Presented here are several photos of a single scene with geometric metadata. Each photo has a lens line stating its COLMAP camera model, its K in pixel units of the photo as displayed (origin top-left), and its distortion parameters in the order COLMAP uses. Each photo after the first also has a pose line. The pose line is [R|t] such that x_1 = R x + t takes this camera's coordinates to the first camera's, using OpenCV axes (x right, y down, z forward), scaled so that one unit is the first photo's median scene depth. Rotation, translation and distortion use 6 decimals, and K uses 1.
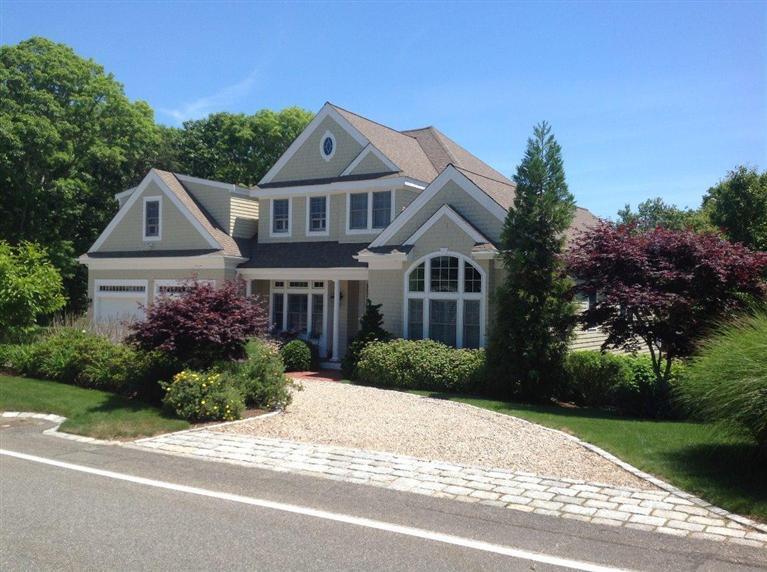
lens RADIAL K [[784.9, 0, 383.5], [0, 784.9, 286.0], [0, 0, 1]] dist [0.283123, -0.613251]
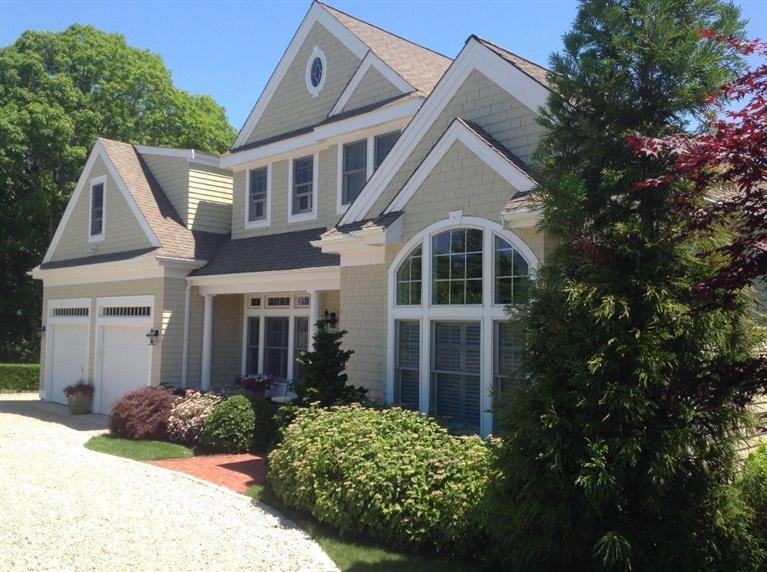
lens RADIAL K [[784.9, 0, 383.5], [0, 784.9, 286.0], [0, 0, 1]] dist [0.283123, -0.613251]
pose [[0.978009, -0.008070, -0.208405, 0.109151], [-0.001445, 0.998965, -0.045464, 0.014778], [0.208556, 0.044765, 0.976985, 0.434948]]
